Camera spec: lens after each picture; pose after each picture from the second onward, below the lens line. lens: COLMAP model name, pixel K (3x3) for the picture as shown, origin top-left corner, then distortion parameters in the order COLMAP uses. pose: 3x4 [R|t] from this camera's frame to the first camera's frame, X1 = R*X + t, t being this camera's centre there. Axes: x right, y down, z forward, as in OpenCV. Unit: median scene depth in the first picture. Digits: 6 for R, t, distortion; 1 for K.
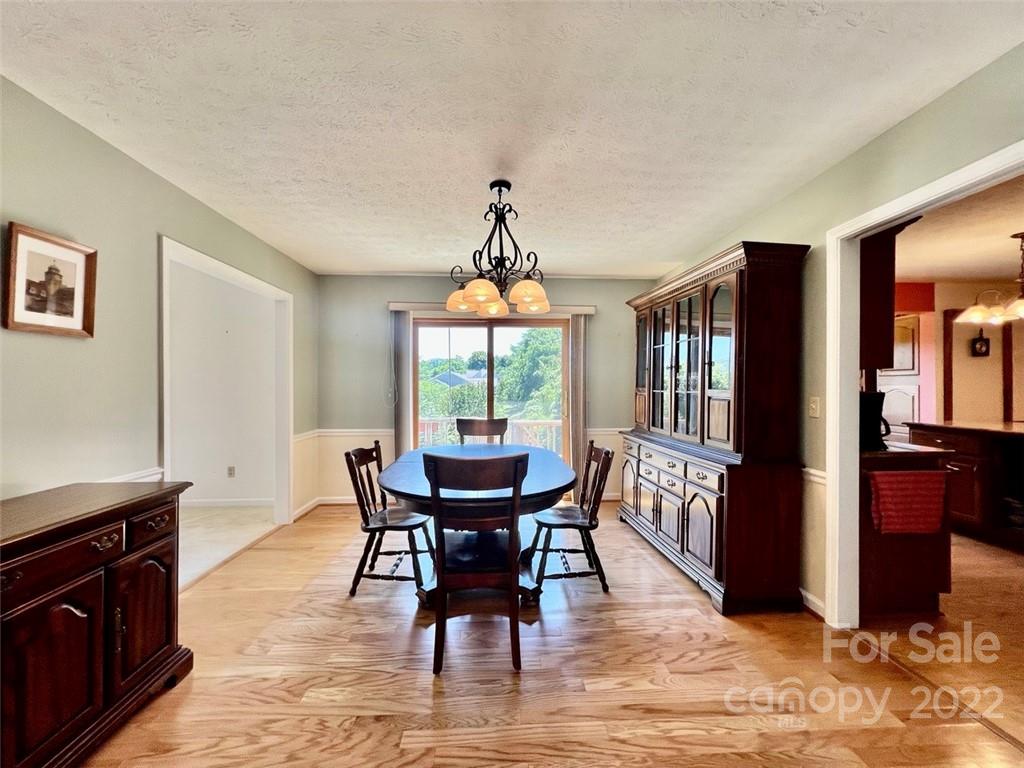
lens RADIAL K [[420.3, 0, 512.0], [0, 420.3, 384.0], [0, 0, 1]] dist [0.001104, 0.000229]
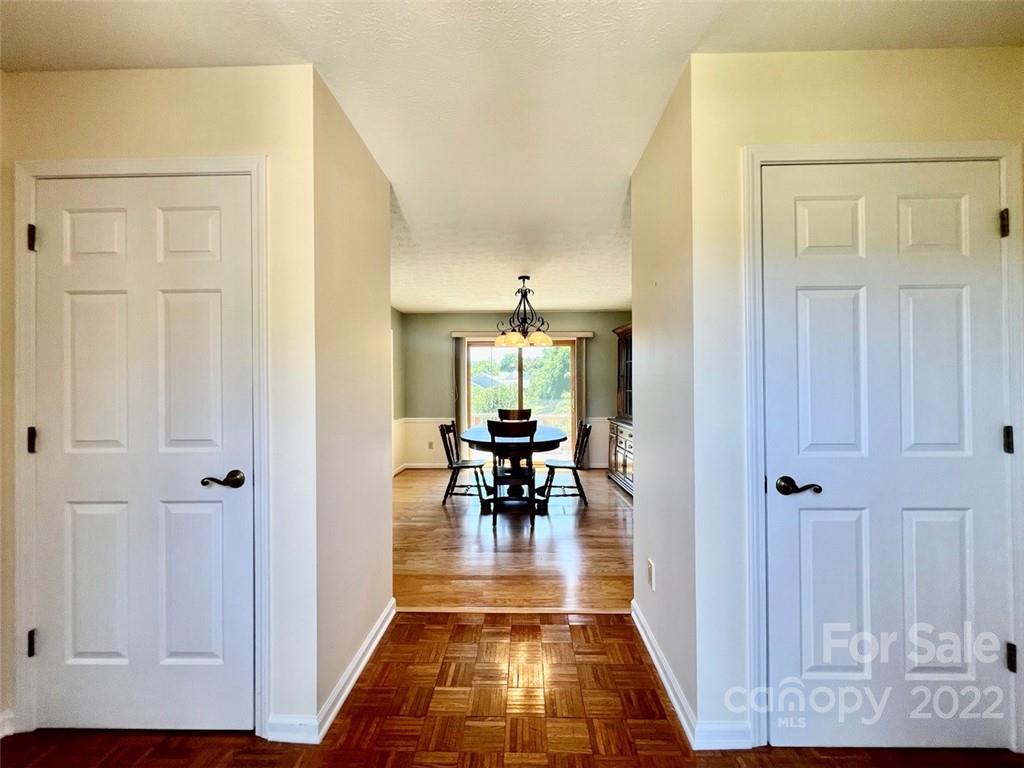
lens RADIAL K [[420.3, 0, 512.0], [0, 420.3, 384.0], [0, 0, 1]] dist [0.001104, 0.000229]
pose [[0.997055, -0.006555, -0.076404, 0.049026], [0.006329, 0.999975, -0.003192, -0.006986], [0.076423, 0.002699, 0.997072, -0.707570]]
